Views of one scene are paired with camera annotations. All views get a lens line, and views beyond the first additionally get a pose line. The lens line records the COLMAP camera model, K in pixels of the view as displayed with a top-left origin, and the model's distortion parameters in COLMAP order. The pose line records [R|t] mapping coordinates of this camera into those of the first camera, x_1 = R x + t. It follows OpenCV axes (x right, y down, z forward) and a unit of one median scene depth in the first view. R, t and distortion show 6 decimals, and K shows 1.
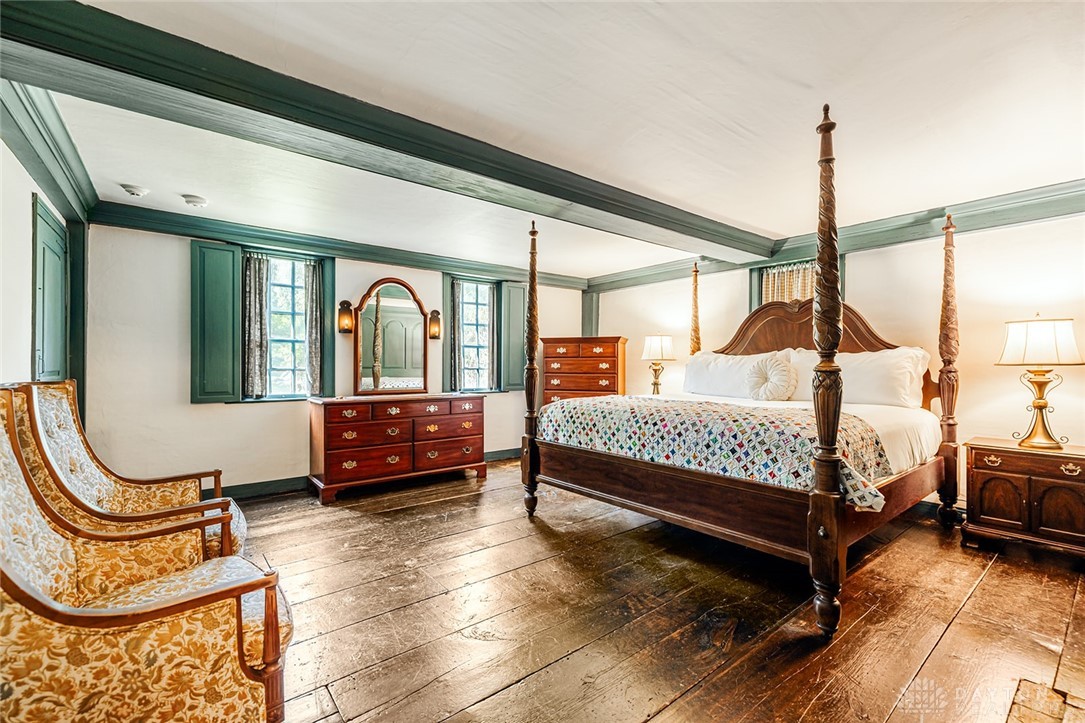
lens RADIAL K [[472.2, 0, 541.9], [0, 472.2, 360.7], [0, 0, 1]] dist [0.002310, -0.000053]
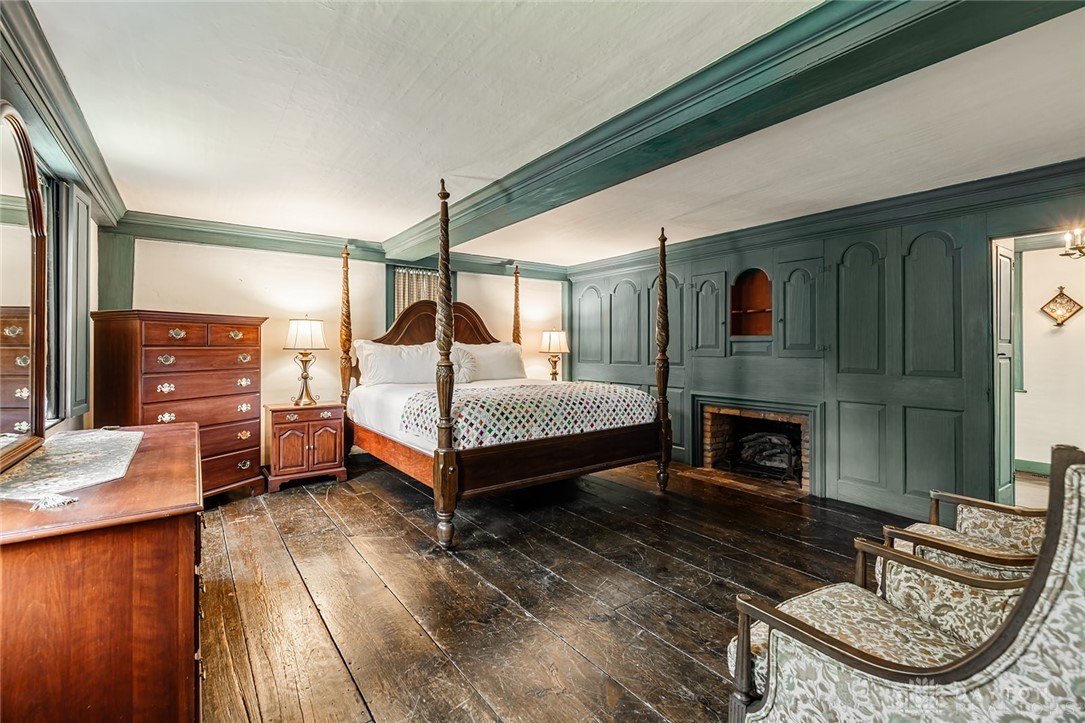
lens RADIAL K [[472.2, 0, 516.3], [0, 472.2, 350.3], [0, 0, 1]] dist [0.002310, -0.000053]
pose [[0.067312, -0.012529, 0.997653, -0.961497], [-0.009431, 0.999868, 0.013193, -0.023522], [-0.997687, -0.010297, 0.067185, 0.990304]]
